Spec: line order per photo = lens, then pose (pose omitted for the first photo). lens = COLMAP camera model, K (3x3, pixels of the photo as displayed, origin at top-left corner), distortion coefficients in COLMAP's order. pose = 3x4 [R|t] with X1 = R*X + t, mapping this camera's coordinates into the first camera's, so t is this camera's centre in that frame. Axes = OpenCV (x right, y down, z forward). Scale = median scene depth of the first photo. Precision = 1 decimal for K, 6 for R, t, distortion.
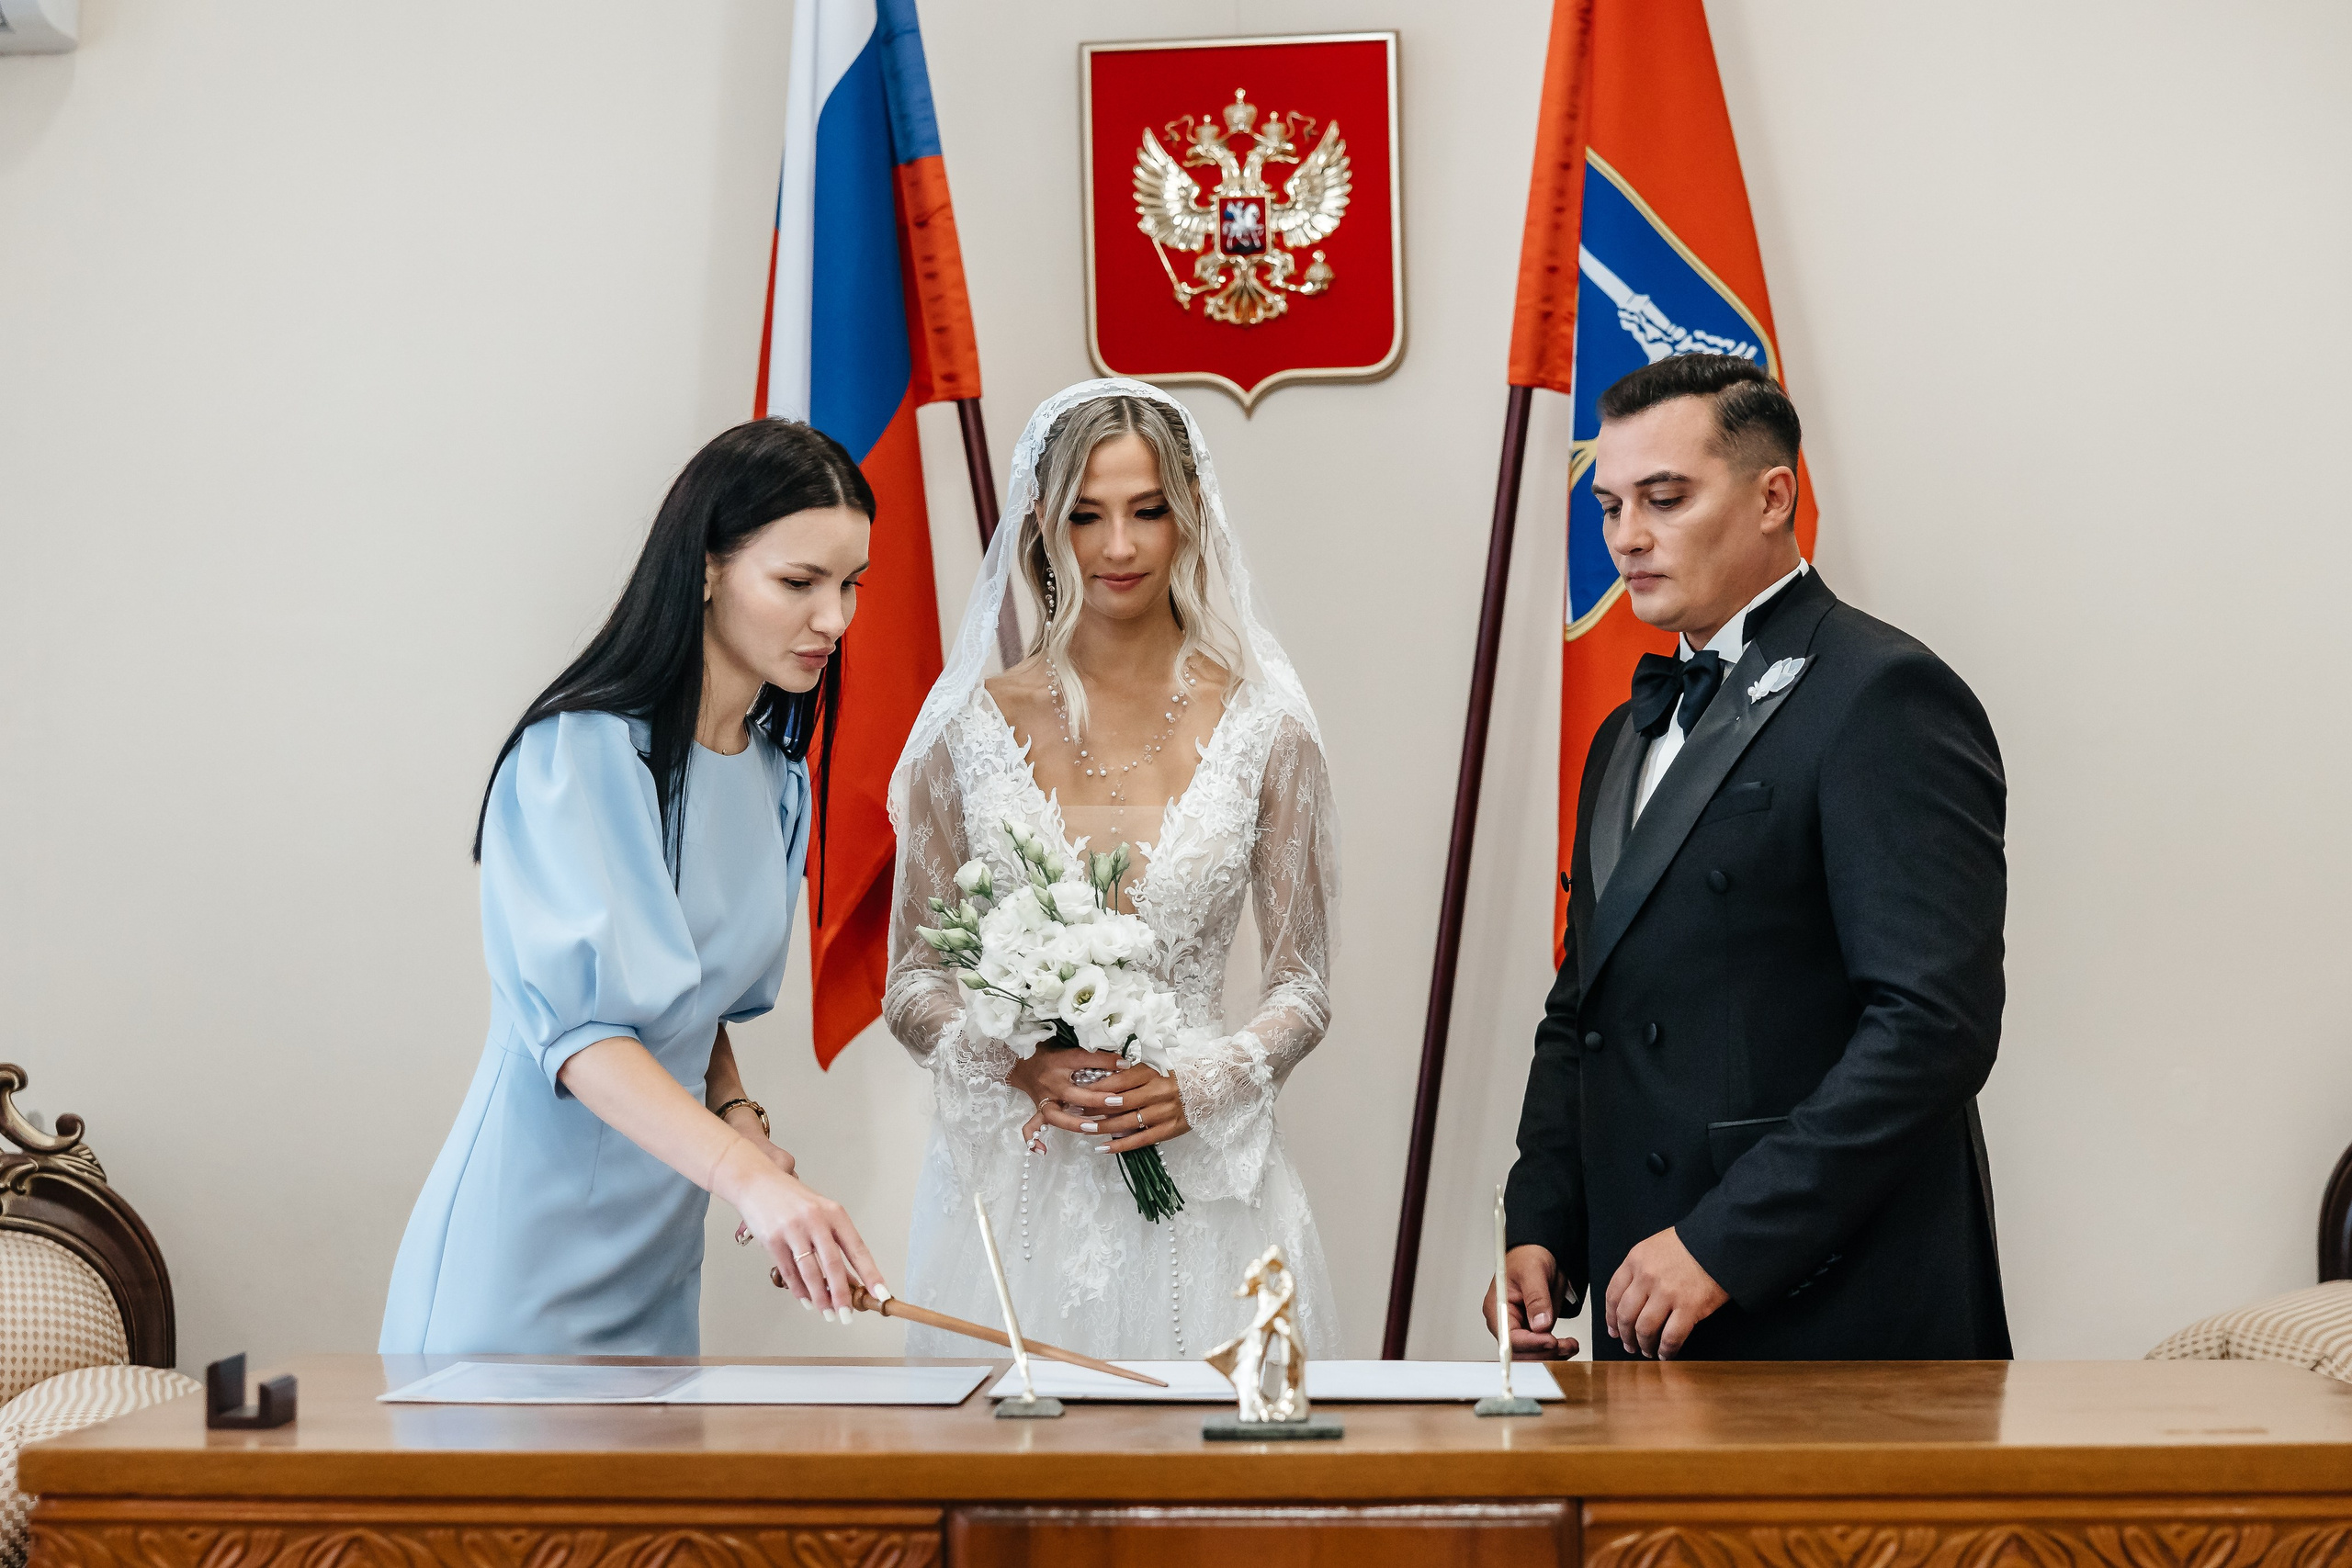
lens RADIAL K [[4221.3, 0, 1172.0], [0, 4221.3, 979.1], [0, 0, 1]] dist [-0.027892, 0.241878]
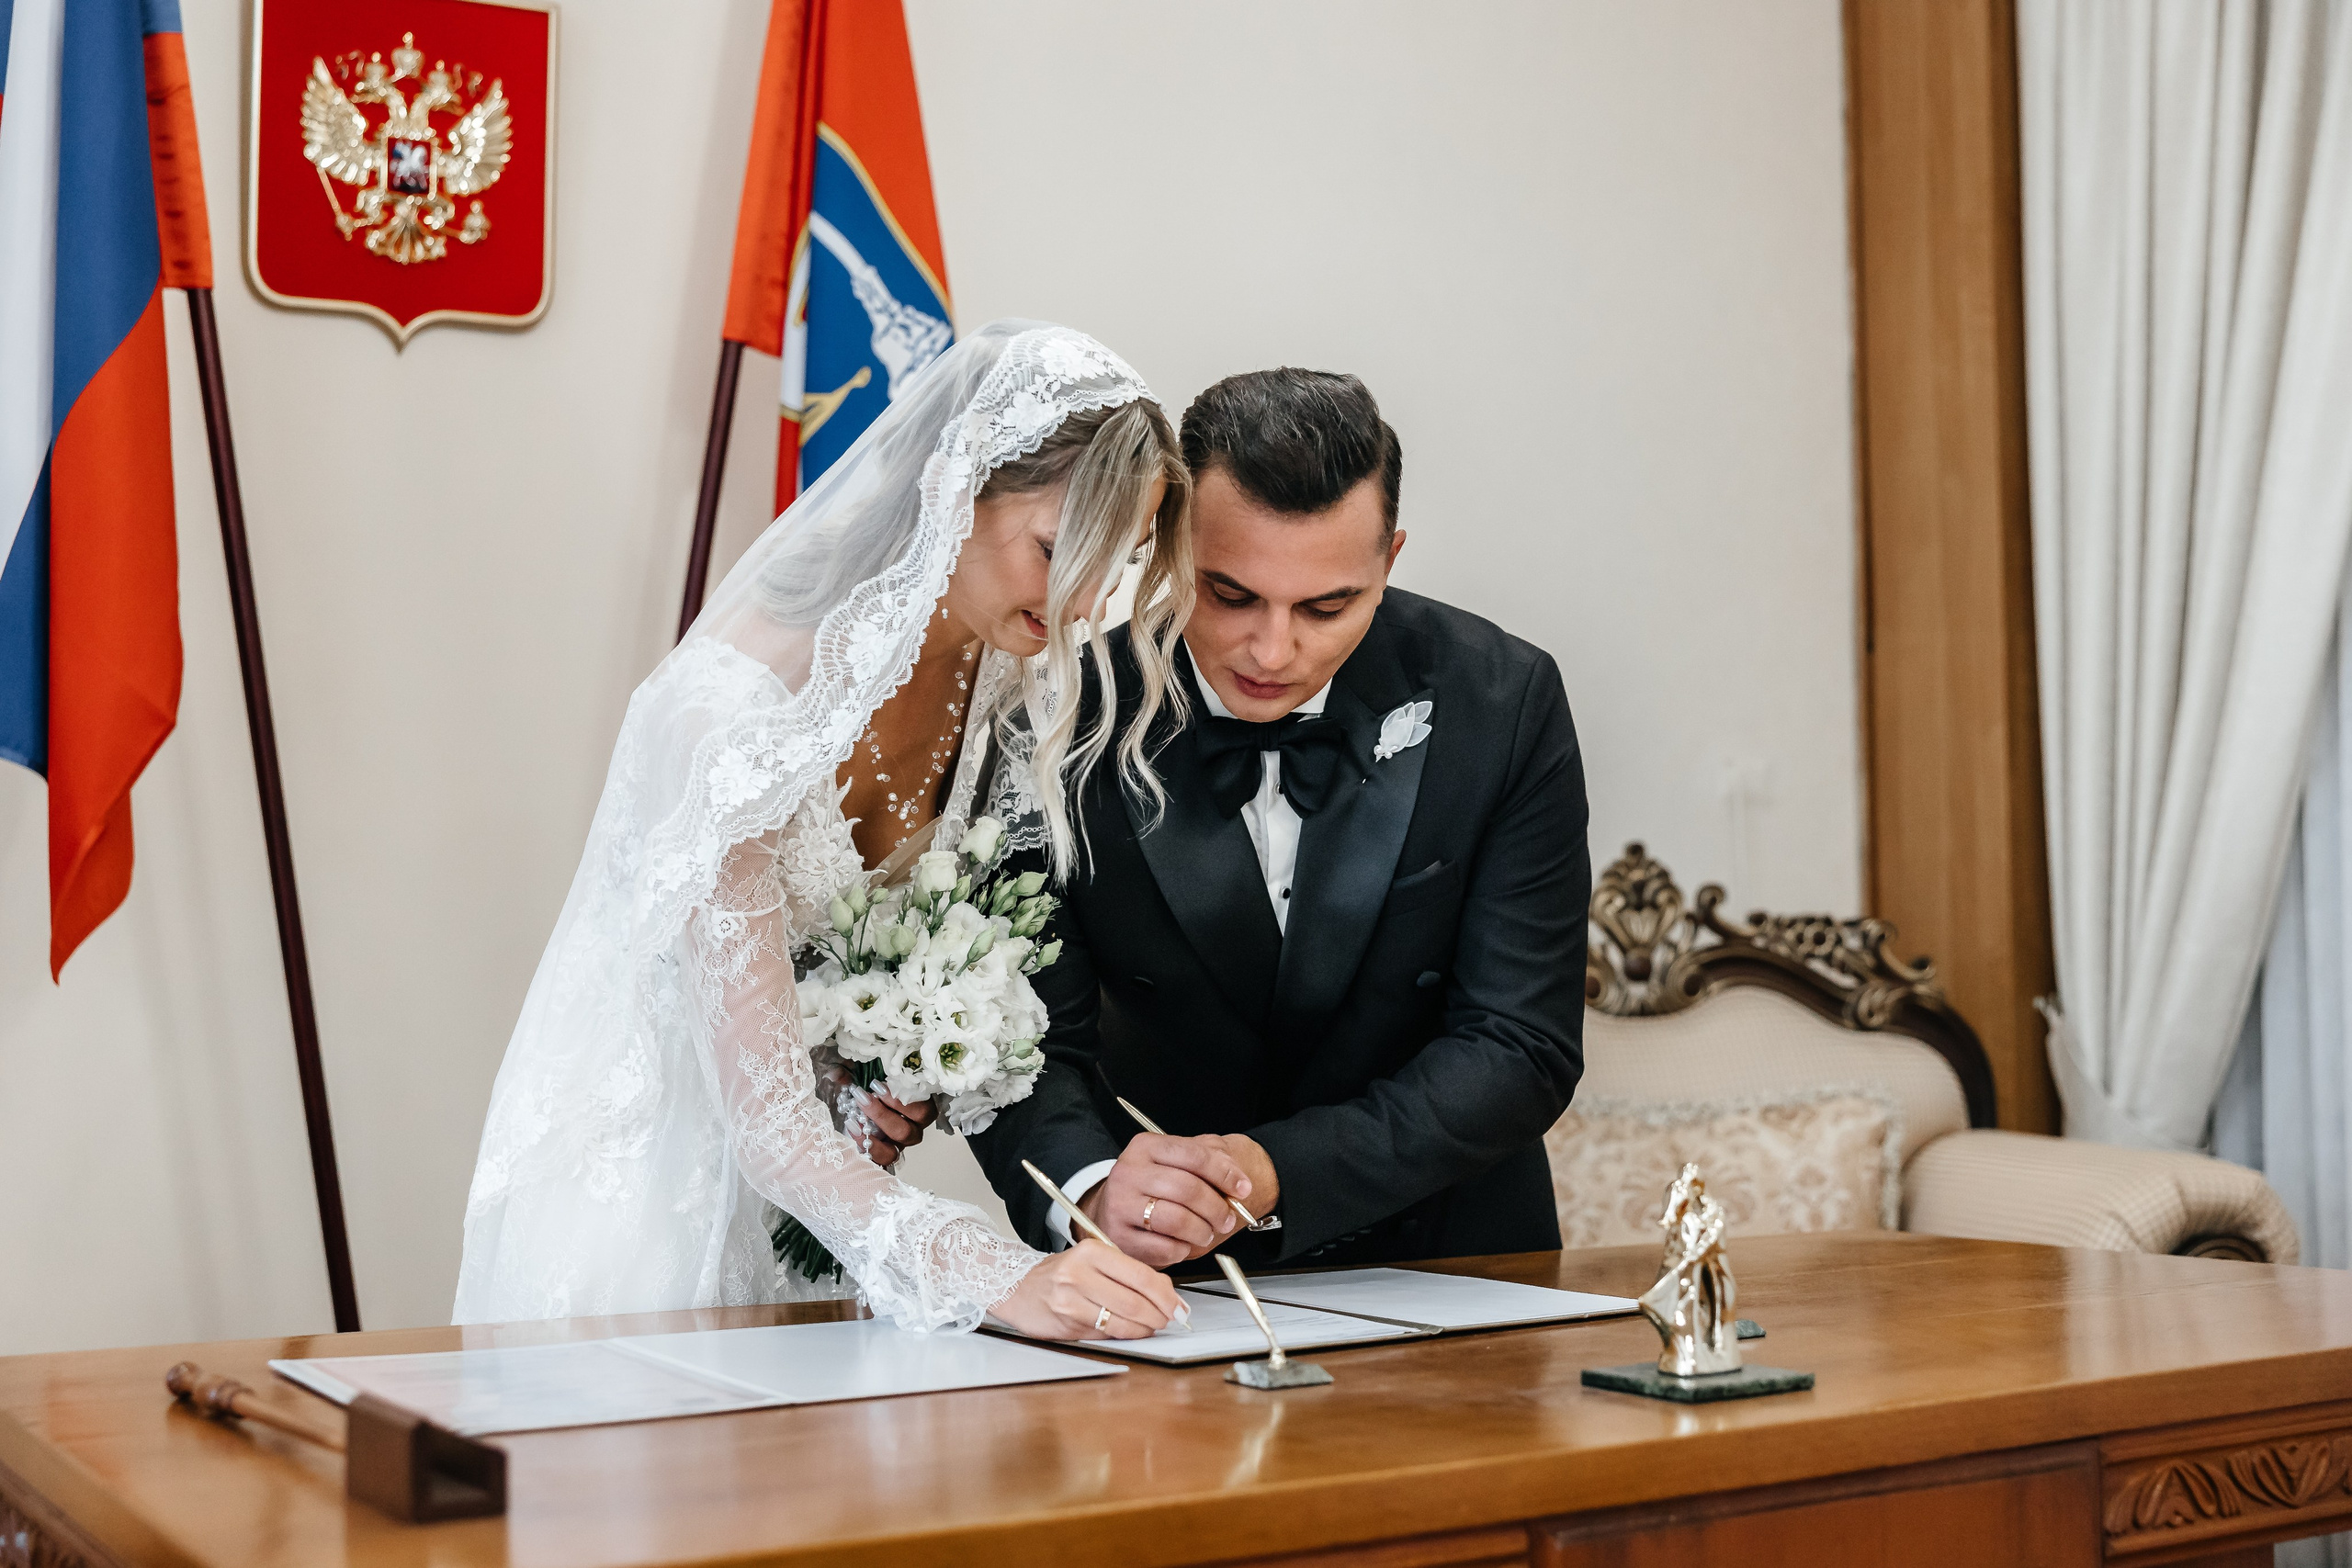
lens RADIAL K [[2844.5, 0, 1176.0], [0, 2844.5, 784.0], [0, 0, 1]] dist [0.022873, 0.042055]
pose [[0.827937, 0.026315, 0.560204, -0.226796], [0.003618, 0.998627, -0.052257, 0.009872], [-0.560810, 0.045292, 0.826705, 0.343319]]
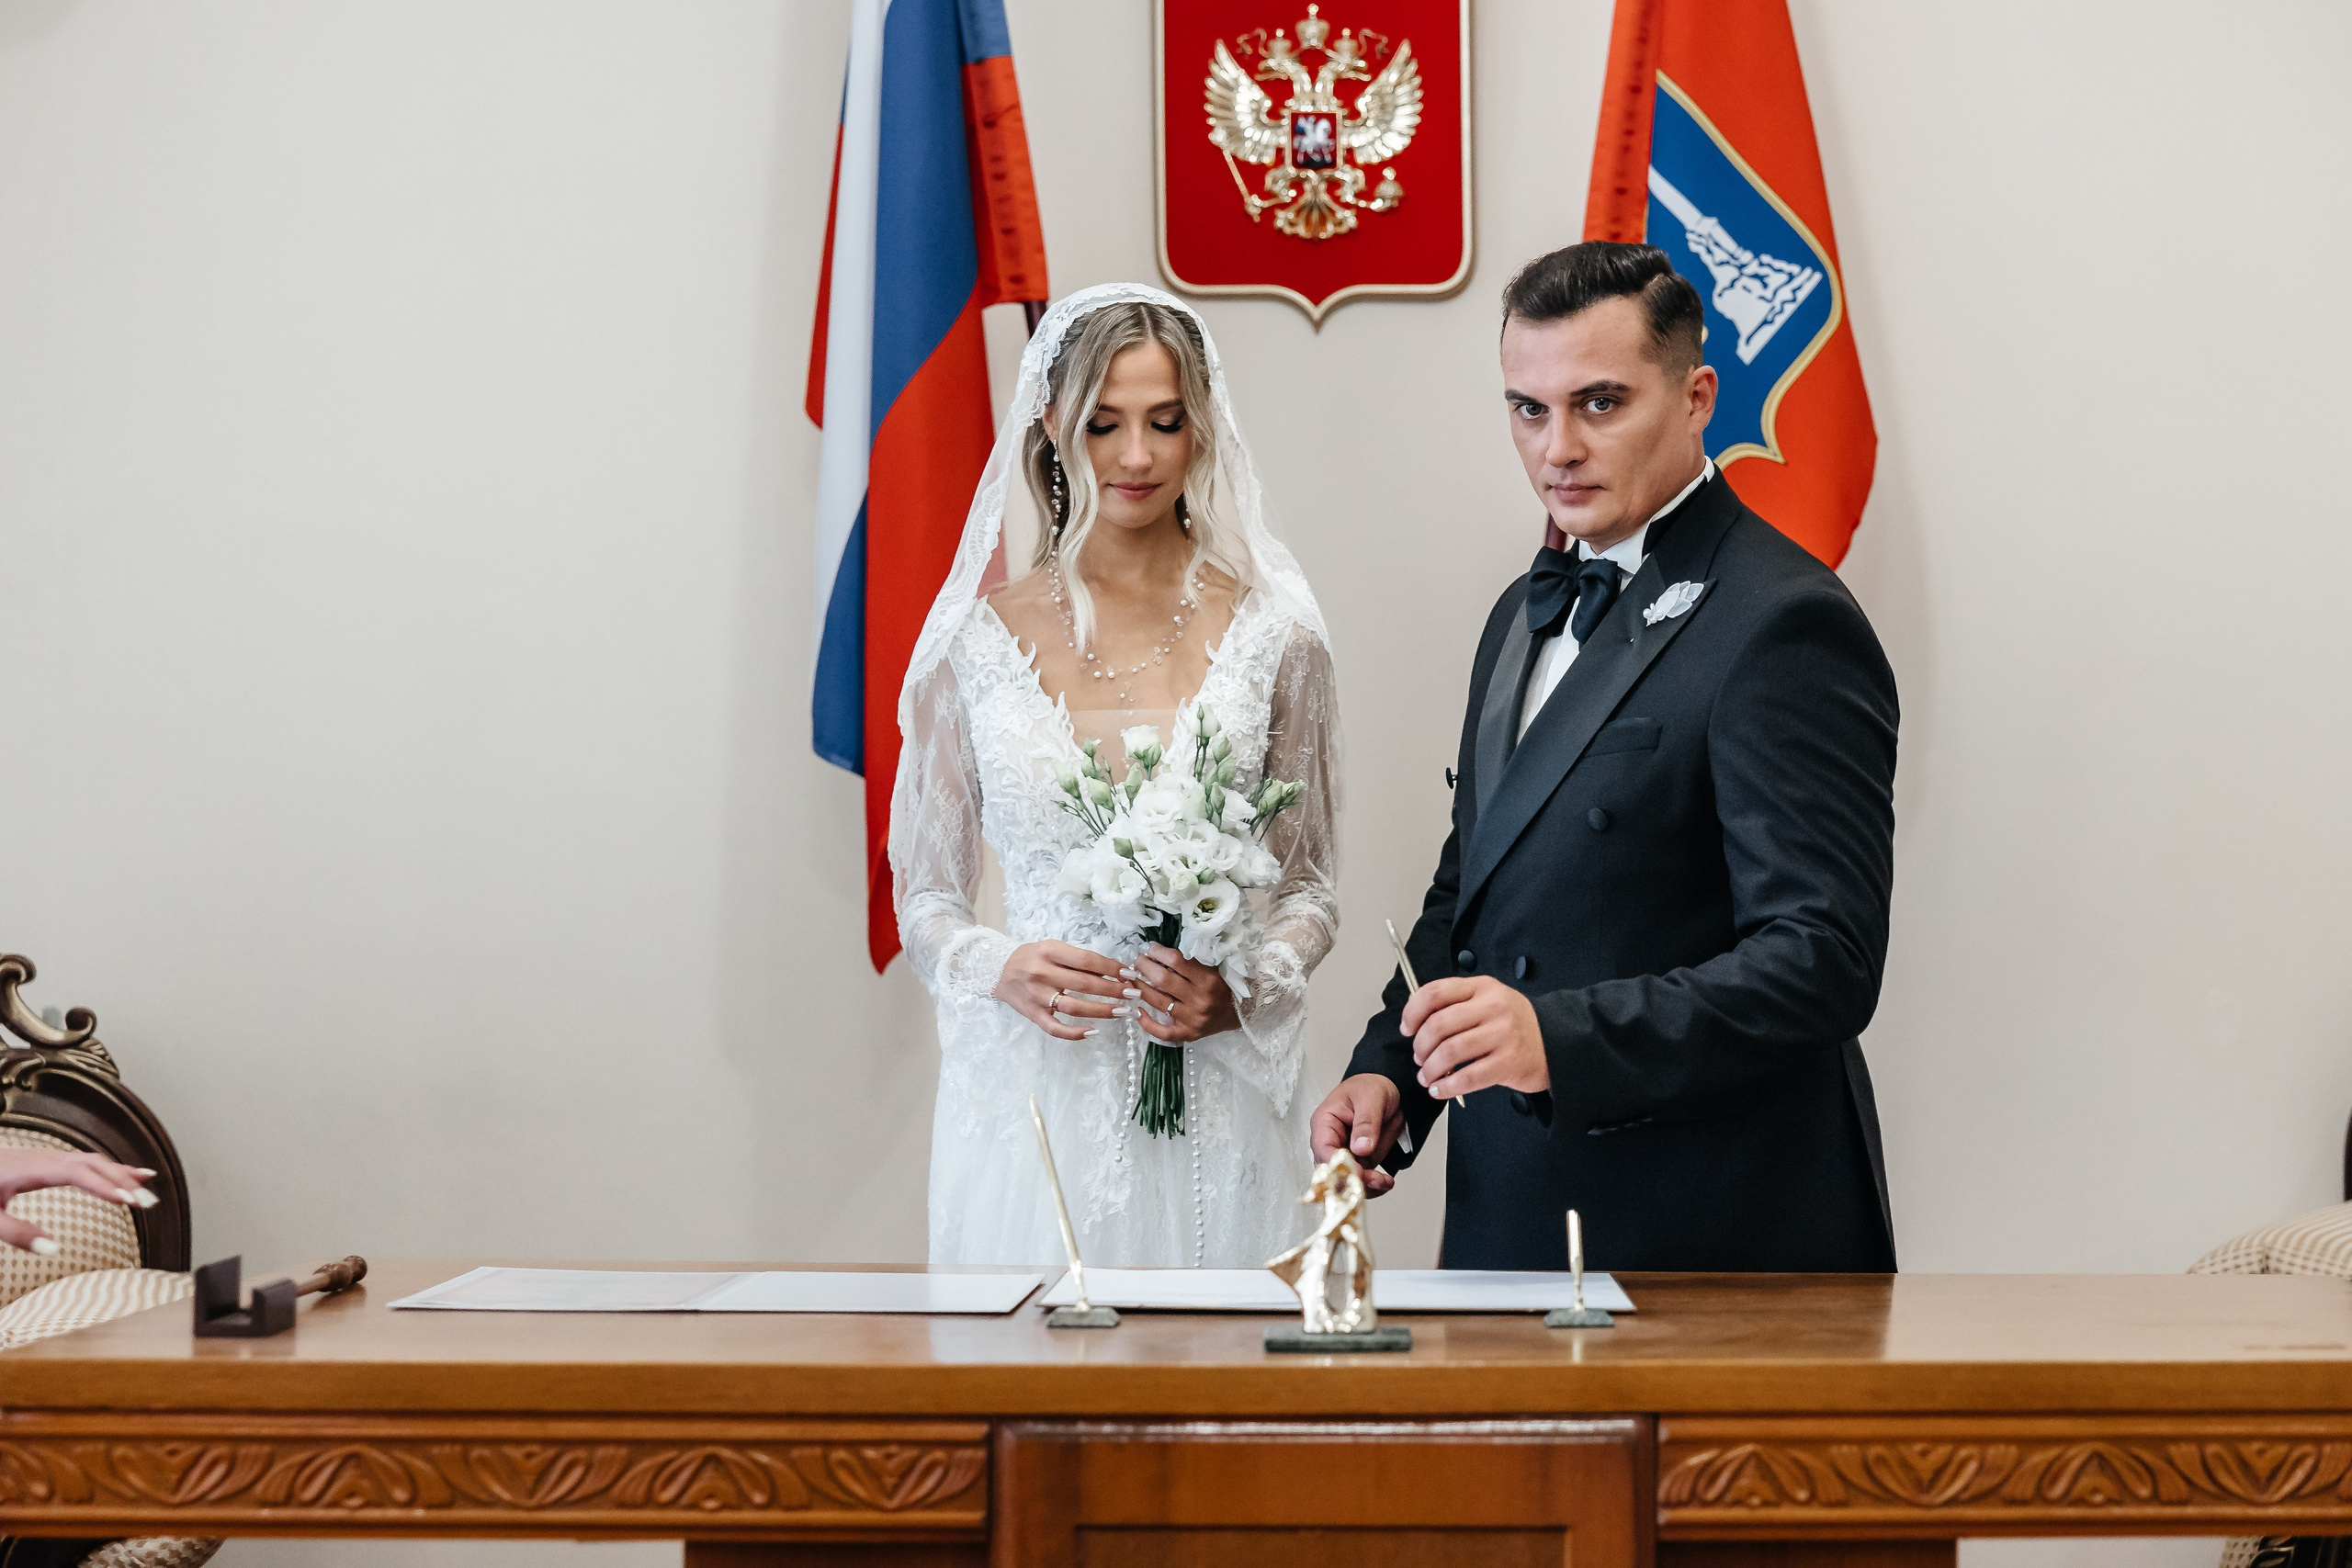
lens RADIAL K [[3959.9, 0, 1623.4], [0, 3959.9, 921.8], [0, 0, 1]] dist [0.014431, 0.076297]
pose [[0.994830, 0.014852, 0.100466, -0.002058], [-0.015091, 0.999885, 0.001617, 0.005116], [-0.100430, -0.003125, 0.994939, 0.055982]]
